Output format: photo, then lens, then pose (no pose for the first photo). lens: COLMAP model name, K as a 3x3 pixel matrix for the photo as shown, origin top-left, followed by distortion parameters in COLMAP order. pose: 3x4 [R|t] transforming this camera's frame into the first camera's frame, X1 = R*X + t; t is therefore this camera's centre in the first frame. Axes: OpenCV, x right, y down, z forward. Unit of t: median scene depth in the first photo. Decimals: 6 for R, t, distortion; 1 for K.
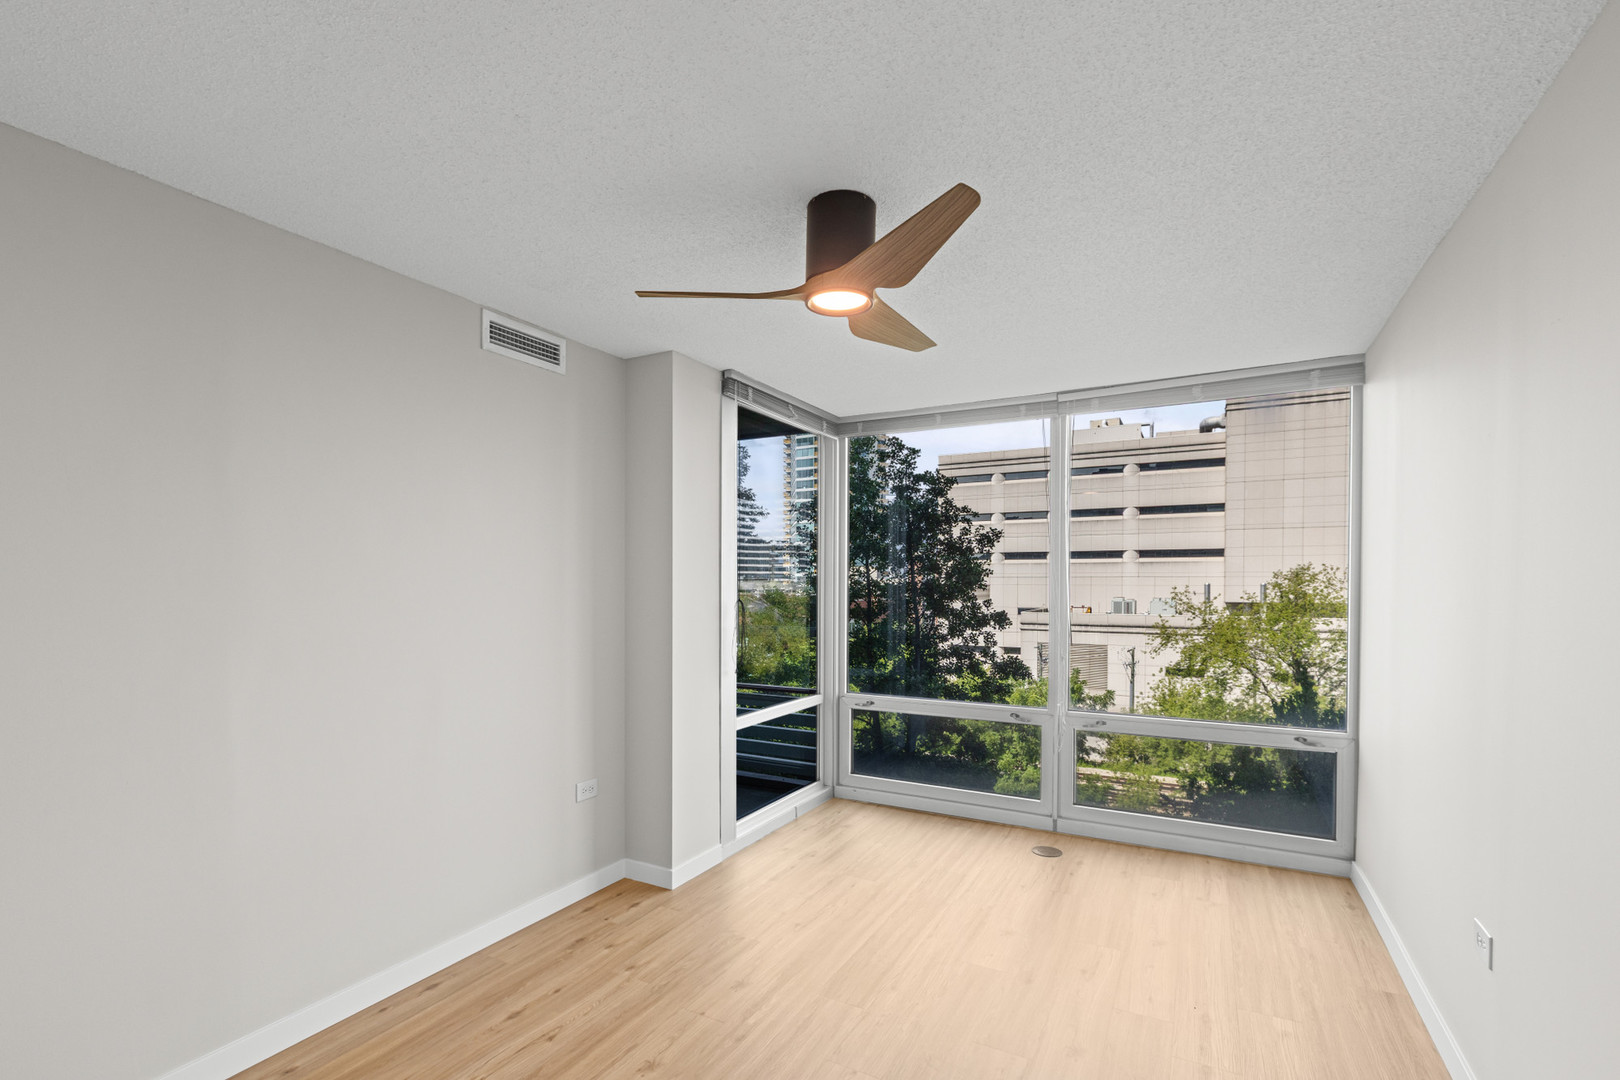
lens RADIAL K [[731.4, 0, 799.4], [0, 731.4, 612.3], [0, 0, 1]] dist [0.002539, 0.000130]
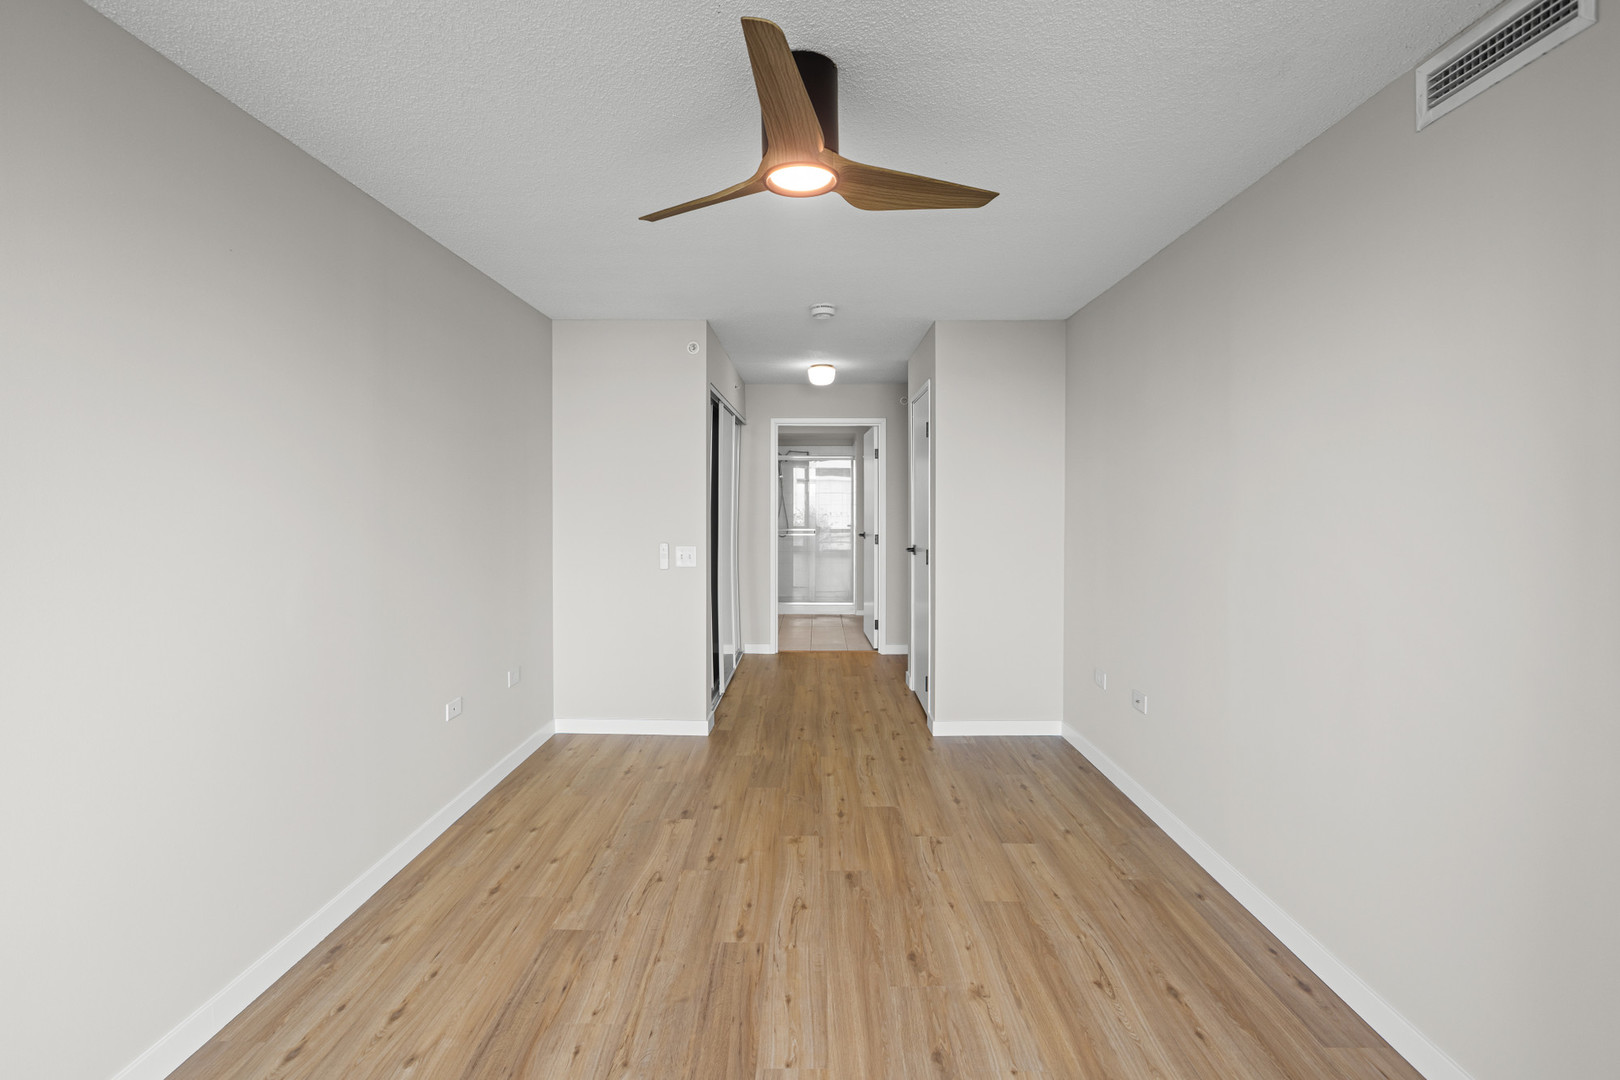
lens RADIAL K [[724.4, 0, 799.7], [0, 724.4, 525.4], [0, 0, 1]] dist [0.000813, 0.000492]
pose [[-0.886687, 0.014668, -0.462138, 0.021564], [-0.019876, 0.997364, 0.069790, -0.003034], [0.461943, 0.071067, -0.884058, 0.082663]]
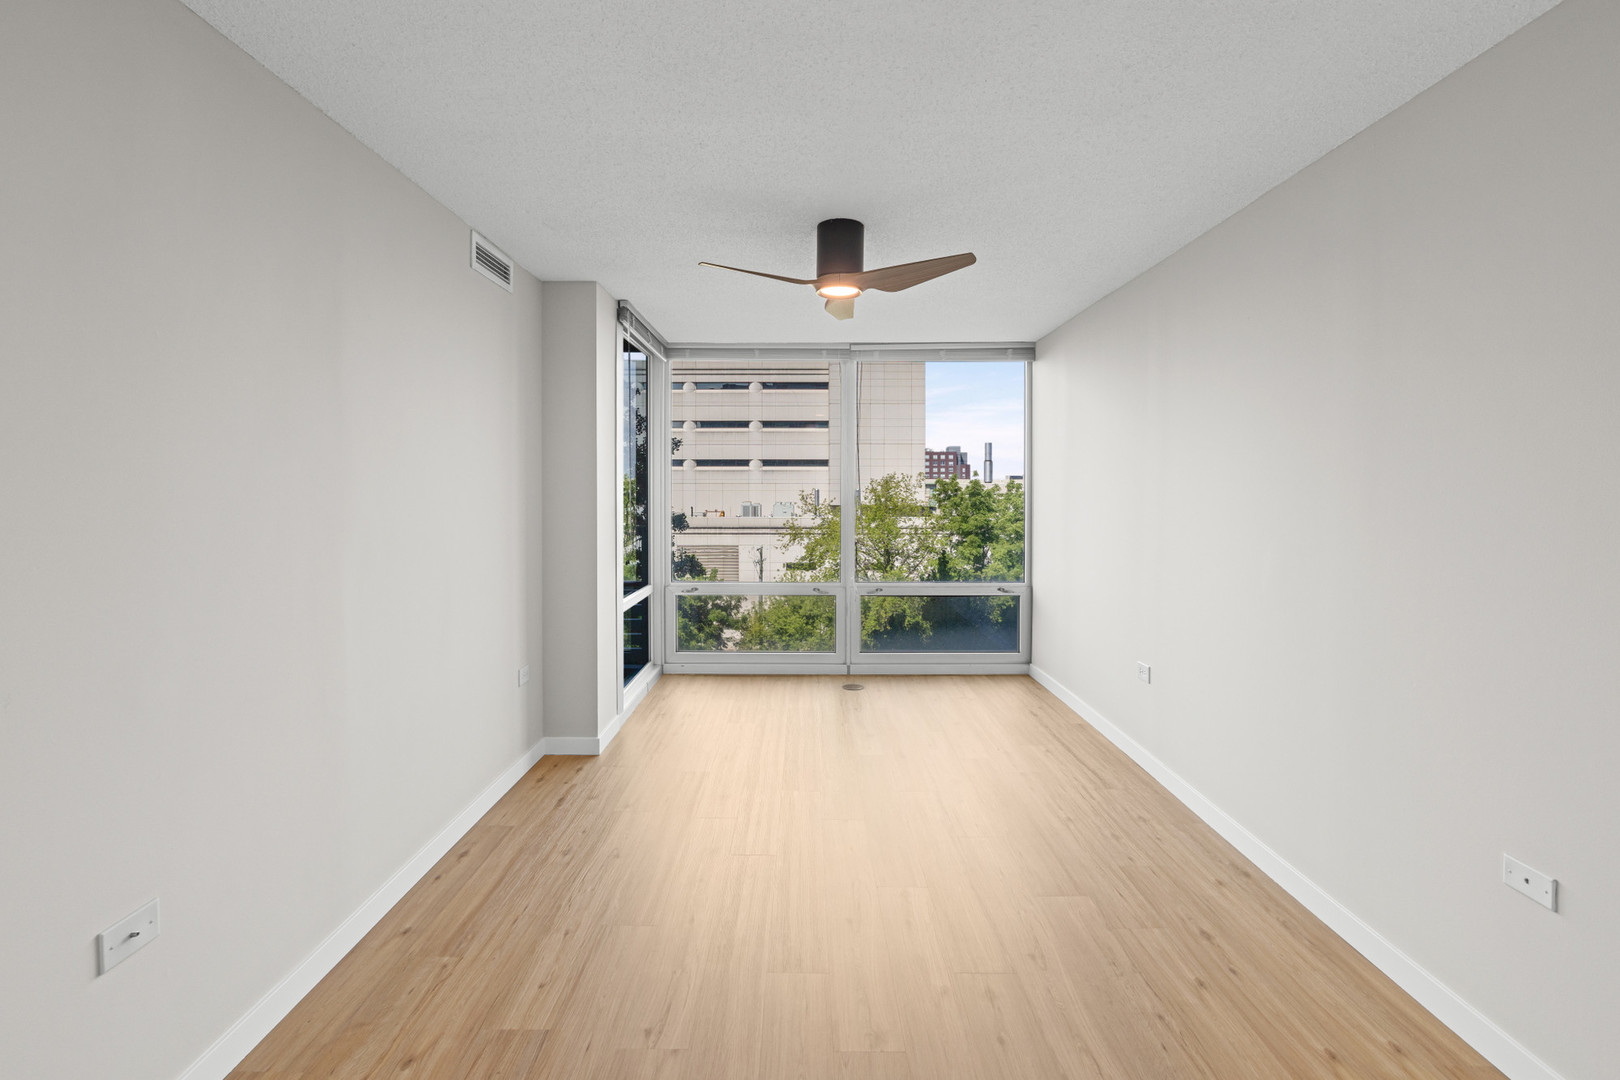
lens RADIAL K [[724.4, 0, 799.7], [0, 724.4, 525.4], [0, 0, 1]] dist [0.000813, 0.000492]
pose [[0.880859, -0.023662, 0.472787, -0.032479], [0.018821, 0.999711, 0.014967, 0.000838], [-0.473004, -0.004285, 0.881050, -0.010778]]
